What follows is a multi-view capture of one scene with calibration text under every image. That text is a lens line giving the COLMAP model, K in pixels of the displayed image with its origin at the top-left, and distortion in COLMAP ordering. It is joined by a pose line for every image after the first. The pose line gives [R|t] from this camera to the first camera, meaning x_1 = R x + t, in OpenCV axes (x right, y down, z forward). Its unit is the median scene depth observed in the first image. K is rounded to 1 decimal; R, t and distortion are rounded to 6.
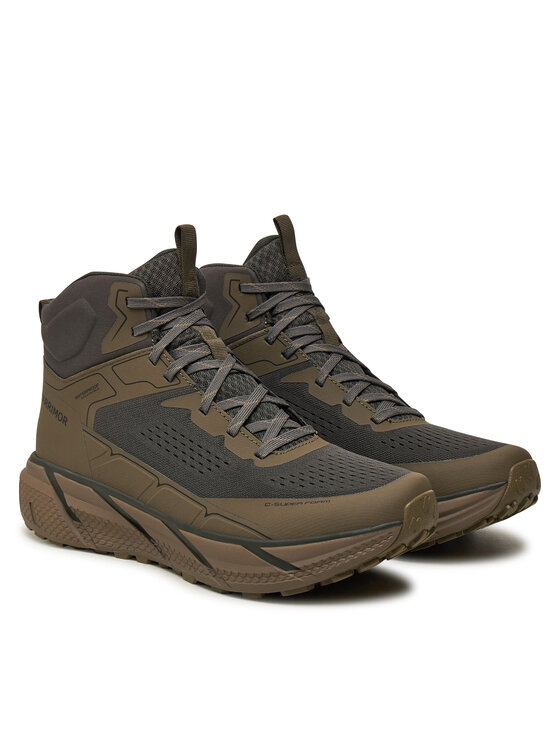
lens RADIAL K [[1777.8, 0, 280.0], [0, 1777.8, 373.0], [0, 0, 1]] dist [0.053520, 0.067518]
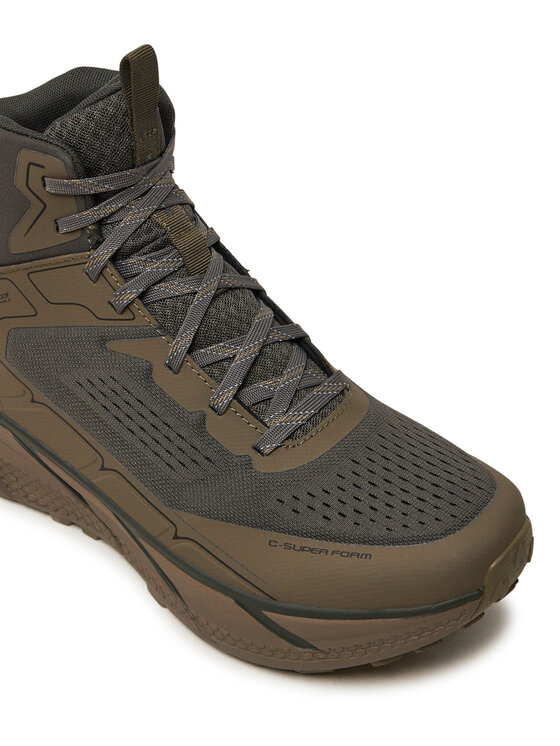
lens RADIAL K [[1443.5, 0, 280.0], [0, 1443.5, 373.0], [0, 0, 1]] dist [-0.024044, -0.034084]
pose [[0.999851, 0.006934, 0.015795, -0.012465], [-0.013275, 0.894014, 0.447842, -0.205226], [-0.011016, -0.447985, 0.893973, 0.528170]]
